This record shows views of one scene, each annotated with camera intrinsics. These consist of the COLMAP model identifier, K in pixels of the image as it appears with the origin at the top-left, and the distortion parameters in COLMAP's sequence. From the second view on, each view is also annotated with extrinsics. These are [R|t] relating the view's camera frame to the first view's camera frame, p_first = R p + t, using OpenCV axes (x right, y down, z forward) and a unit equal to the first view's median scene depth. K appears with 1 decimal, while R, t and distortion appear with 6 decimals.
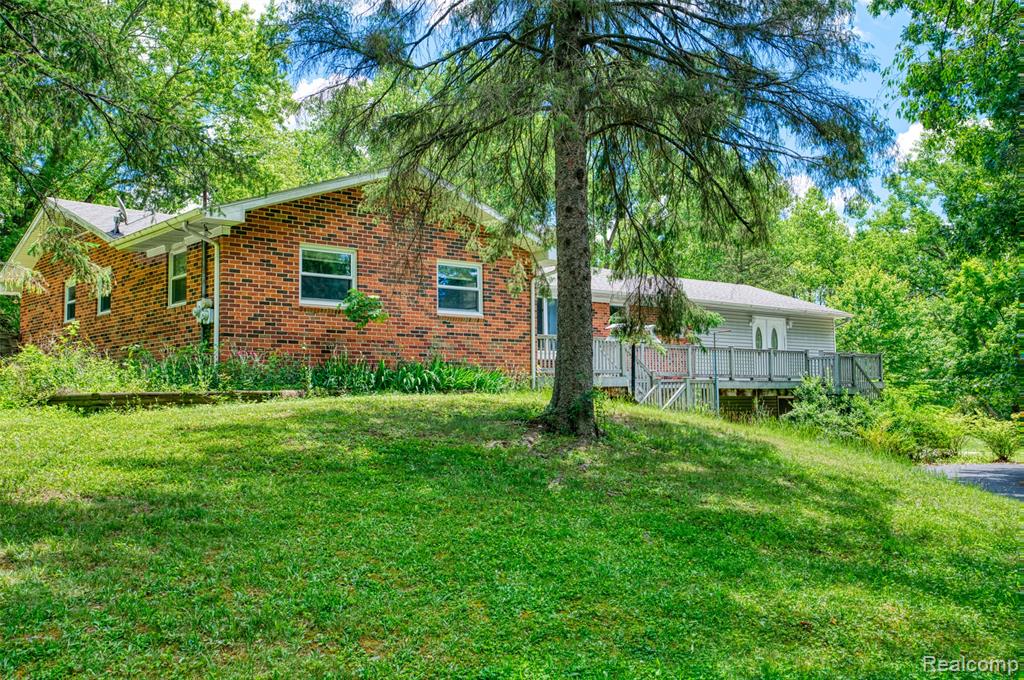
lens RADIAL K [[992.2, 0, 510.9], [0, 992.2, 340.6], [0, 0, 1]] dist [0.090889, 0.000000]
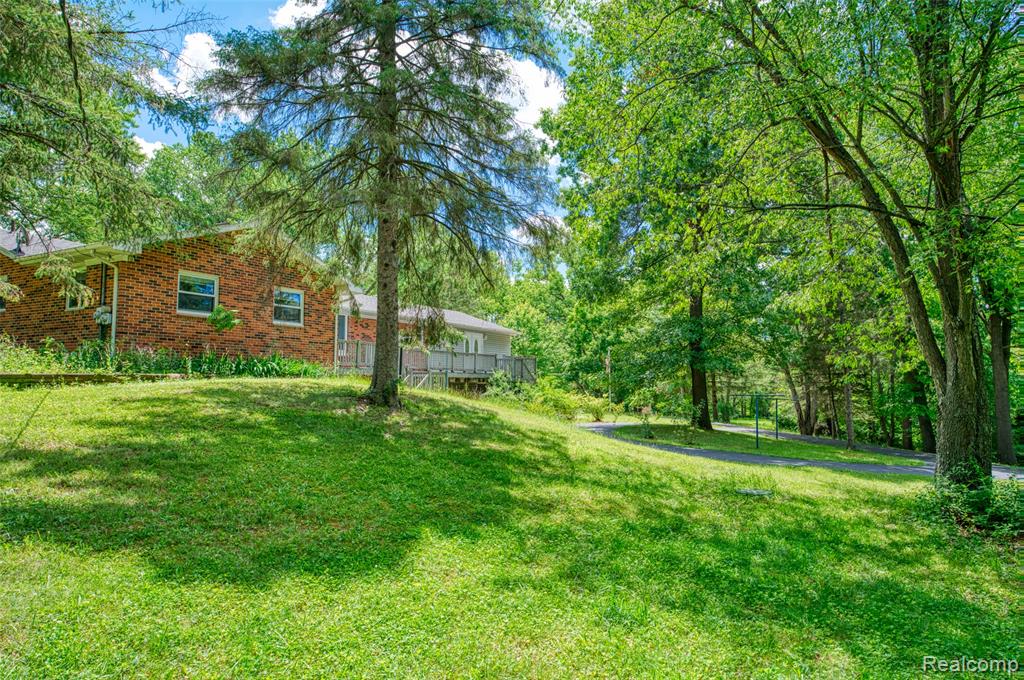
lens RADIAL K [[696.8, 0, 513.3], [0, 696.8, 343.1], [0, 0, 1]] dist [0.004951, 0.008013]
pose [[0.934821, 0.035802, 0.353310, -0.117921], [-0.036633, 0.999319, -0.004339, -0.007417], [-0.353225, -0.008887, 0.935496, -0.099984]]
